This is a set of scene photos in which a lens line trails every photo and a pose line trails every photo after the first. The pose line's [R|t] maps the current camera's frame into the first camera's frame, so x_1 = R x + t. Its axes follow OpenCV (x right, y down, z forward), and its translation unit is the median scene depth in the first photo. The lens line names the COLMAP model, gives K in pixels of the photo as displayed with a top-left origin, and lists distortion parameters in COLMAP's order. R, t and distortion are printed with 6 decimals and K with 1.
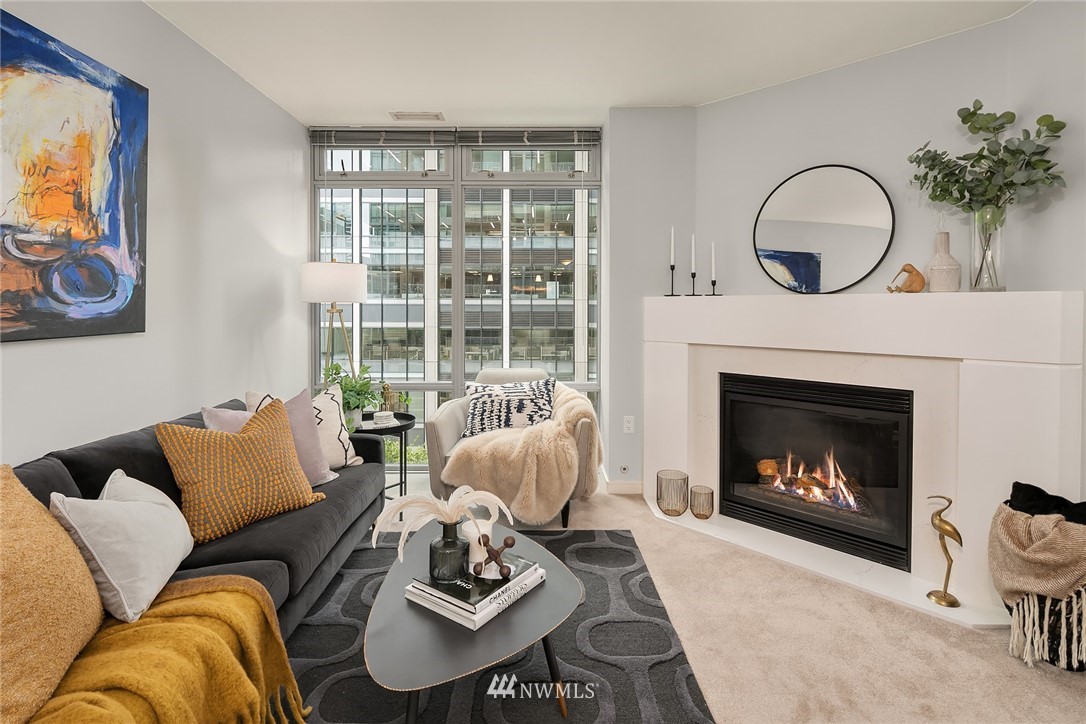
lens RADIAL K [[524.4, 0, 542.1], [0, 524.4, 302.9], [0, 0, 1]] dist [0.007848, 0.000760]
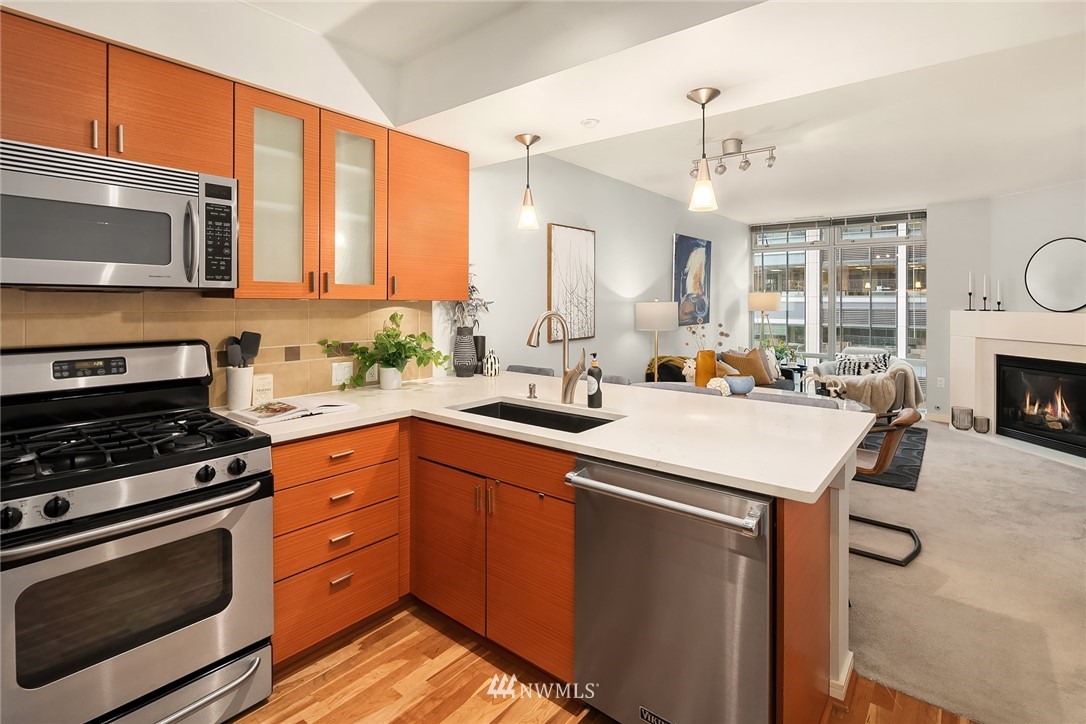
lens RADIAL K [[524.4, 0, 542.1], [0, 524.4, 302.9], [0, 0, 1]] dist [0.007848, 0.000760]
pose [[0.775990, 0.002071, -0.630742, 0.249936], [0.003972, 0.999959, 0.008169, -0.057276], [0.630733, -0.008845, 0.775950, -1.251921]]
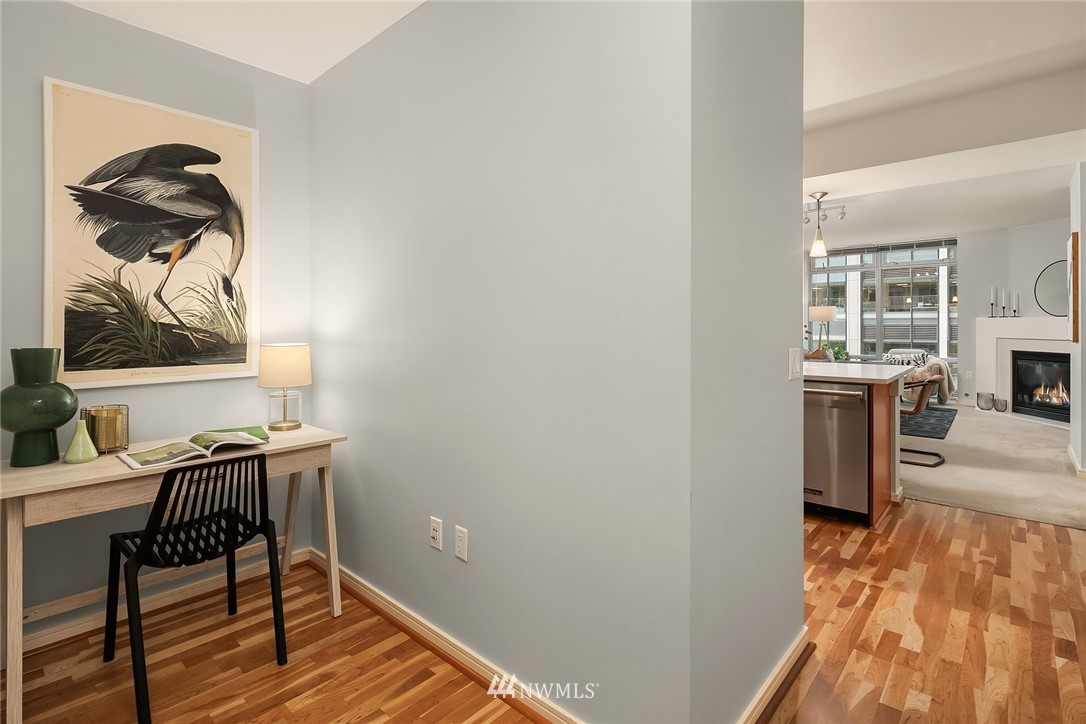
lens RADIAL K [[522.2, 0, 543.3], [0, 522.2, 329.3], [0, 0, 1]] dist [0.002298, 0.000448]
pose [[0.739598, -0.000030, -0.673049, 0.333940], [0.015545, 0.999734, 0.017037, -0.028628], [0.672869, -0.023063, 0.739402, -1.917405]]
